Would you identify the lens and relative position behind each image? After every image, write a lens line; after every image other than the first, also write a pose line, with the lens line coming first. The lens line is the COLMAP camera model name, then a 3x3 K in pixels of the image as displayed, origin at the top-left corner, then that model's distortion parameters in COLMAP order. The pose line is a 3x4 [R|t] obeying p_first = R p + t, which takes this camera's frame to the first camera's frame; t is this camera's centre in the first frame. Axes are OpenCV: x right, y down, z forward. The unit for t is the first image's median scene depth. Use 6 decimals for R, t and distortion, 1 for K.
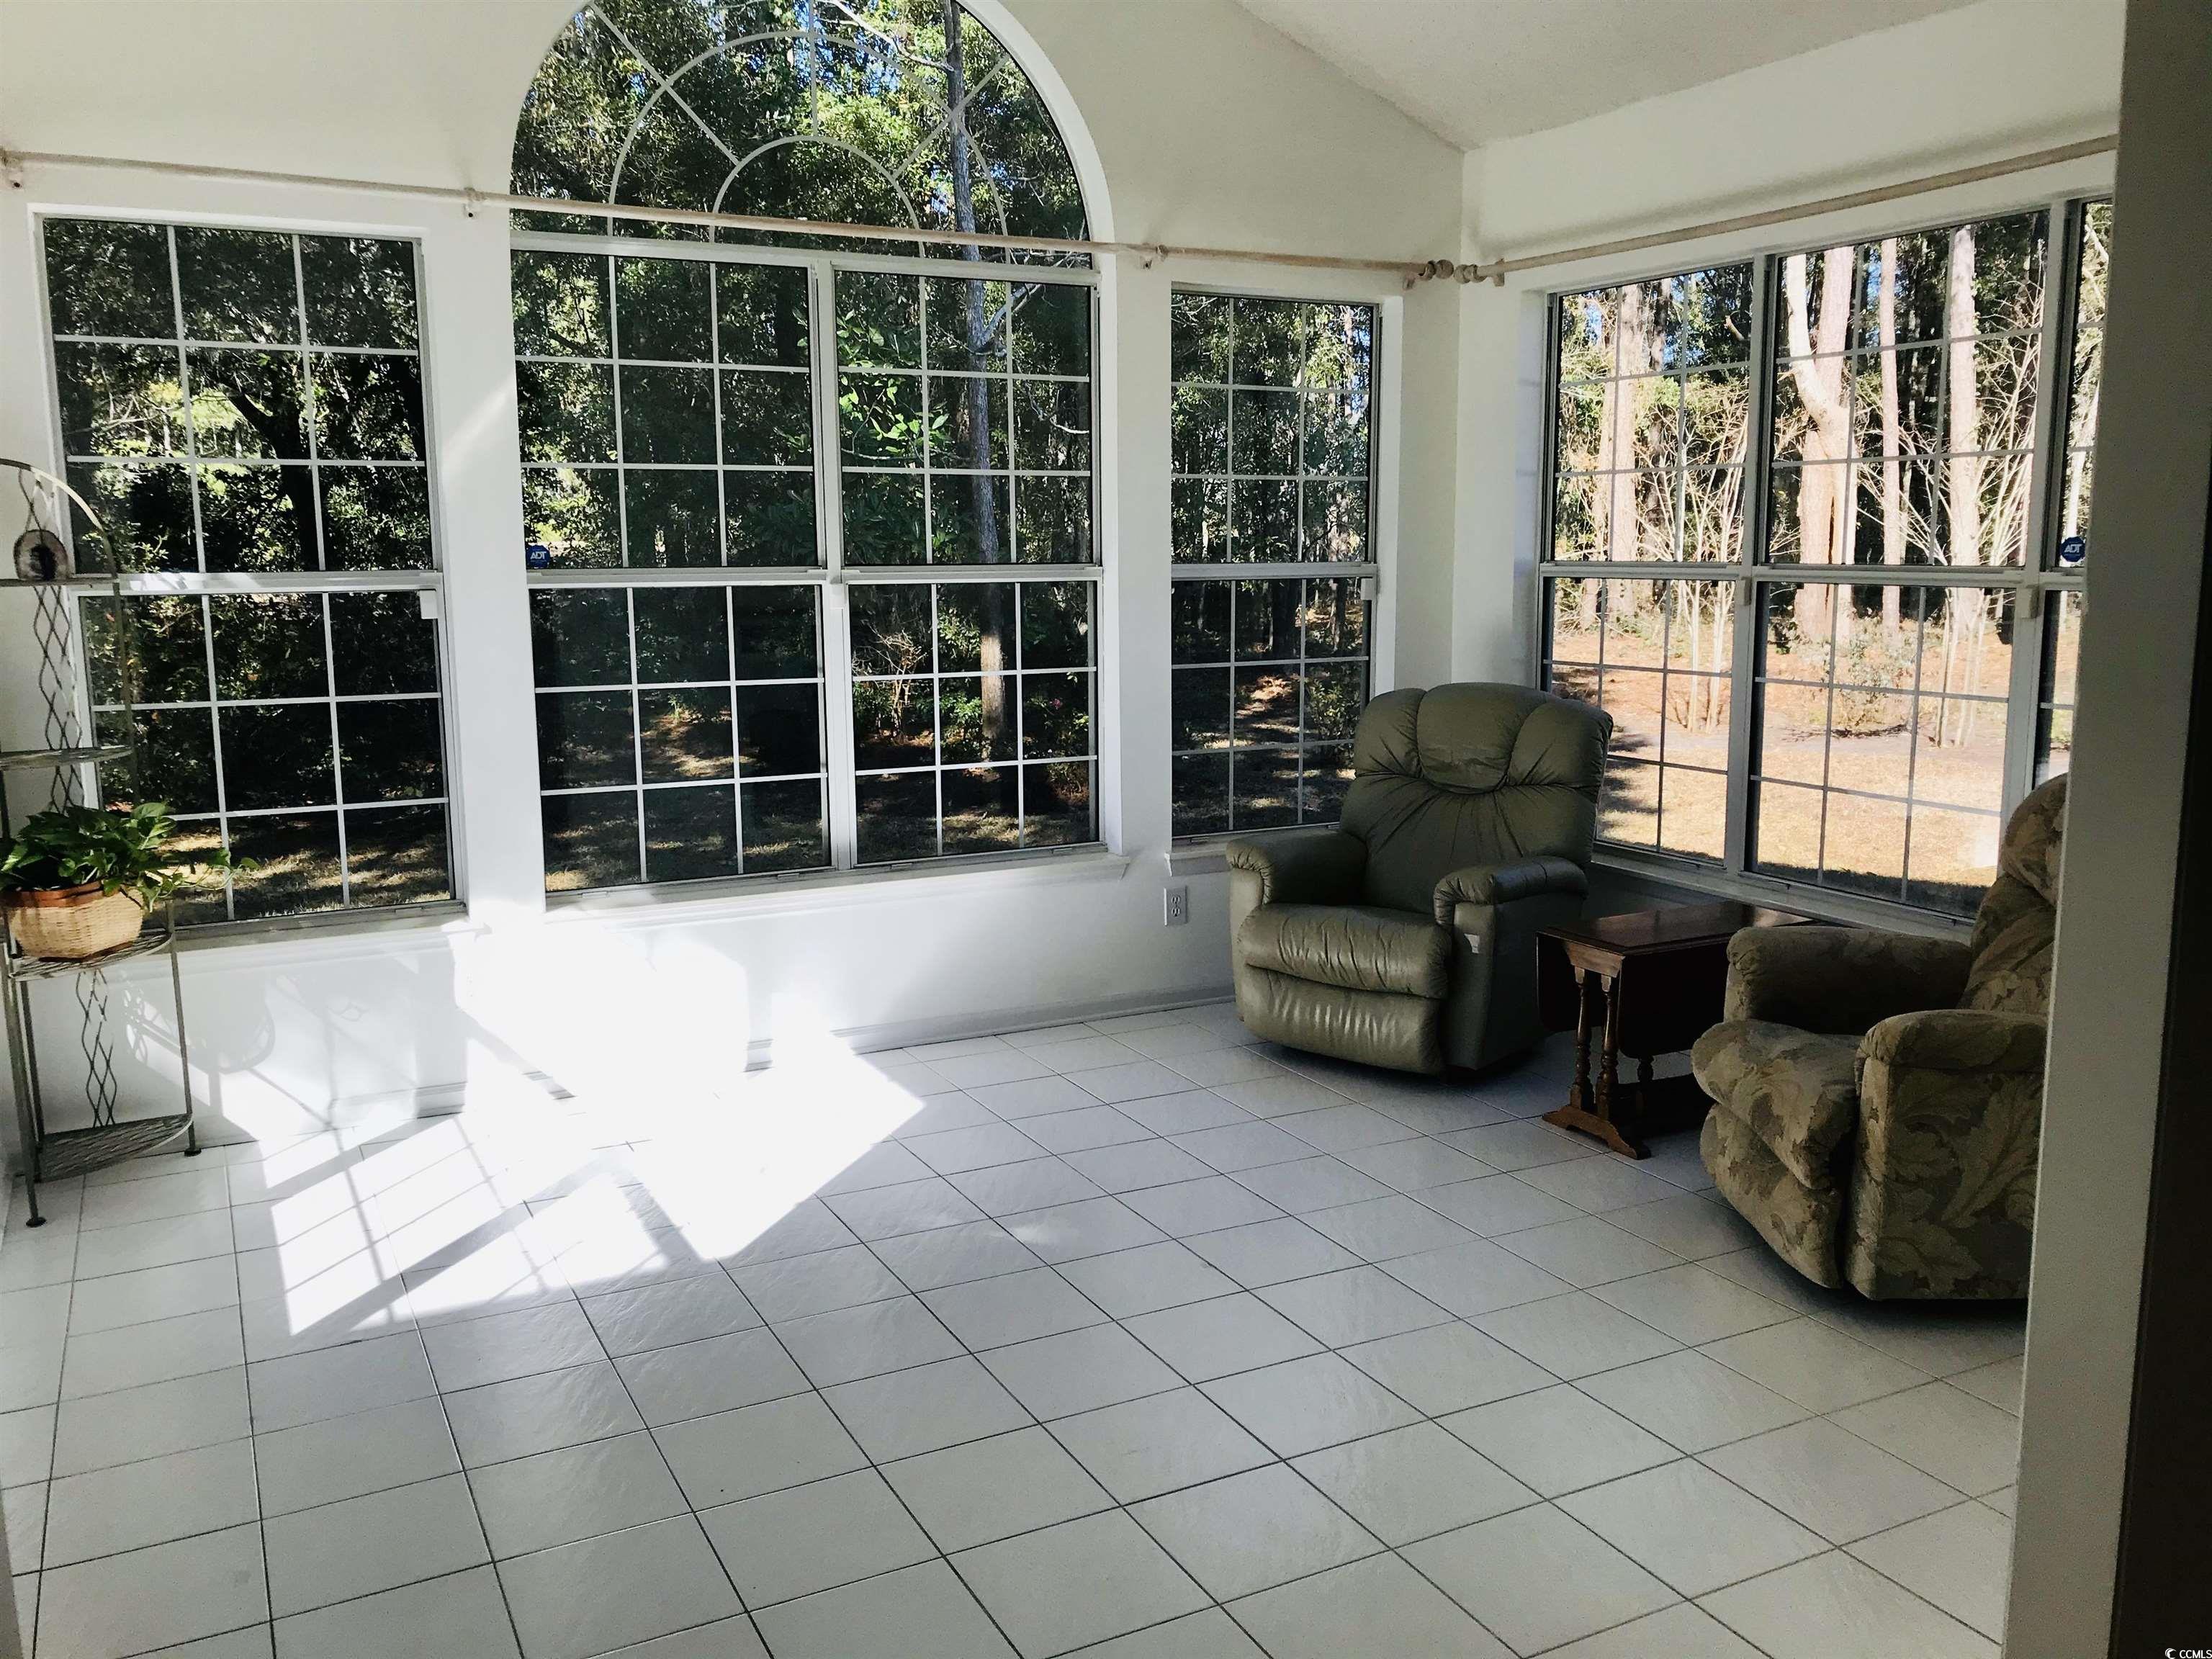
lens RADIAL K [[1819.9, 0, 1135.8], [0, 1819.9, 829.0], [0, 0, 1]] dist [0.009639, -0.015466]
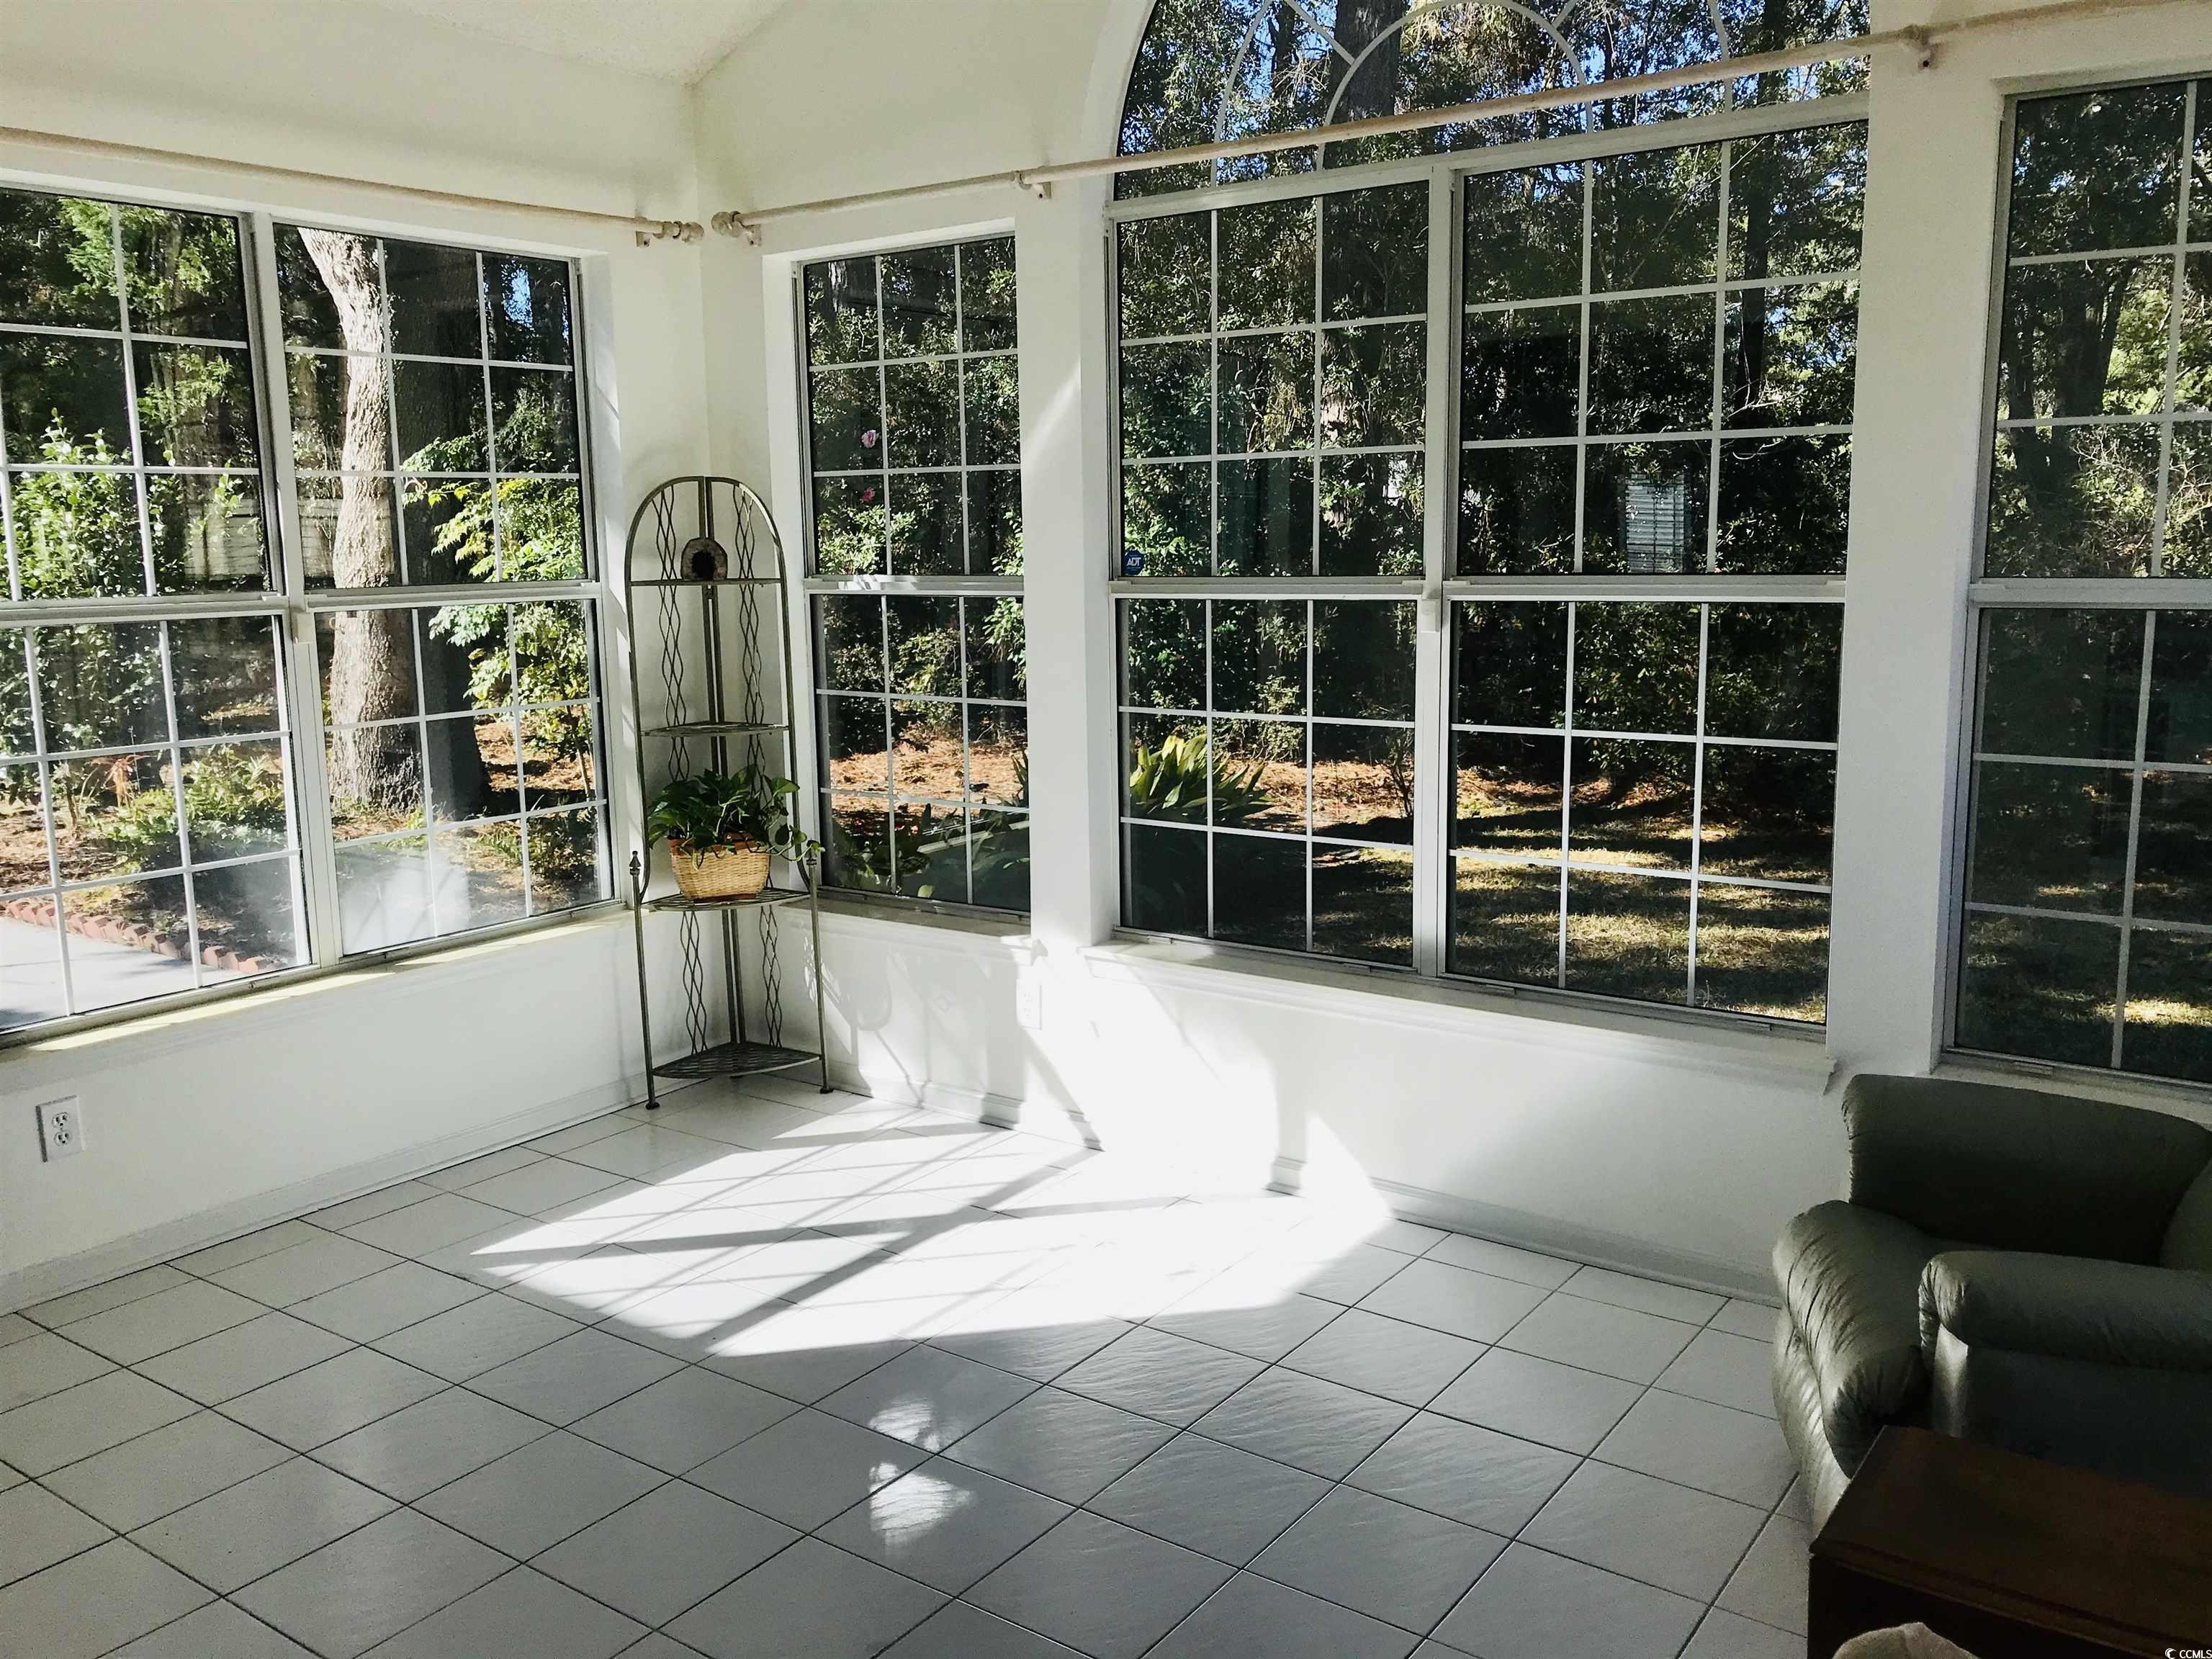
lens RADIAL K [[1746.2, 0, 1106.0], [0, 1746.2, 829.5], [0, 0, 1]] dist [0.109083, -0.251025]
pose [[0.454065, 0.139076, -0.880047, 0.478180], [-0.137969, 0.986803, 0.084761, -0.094334], [0.880221, 0.082932, 0.467261, 0.616235]]
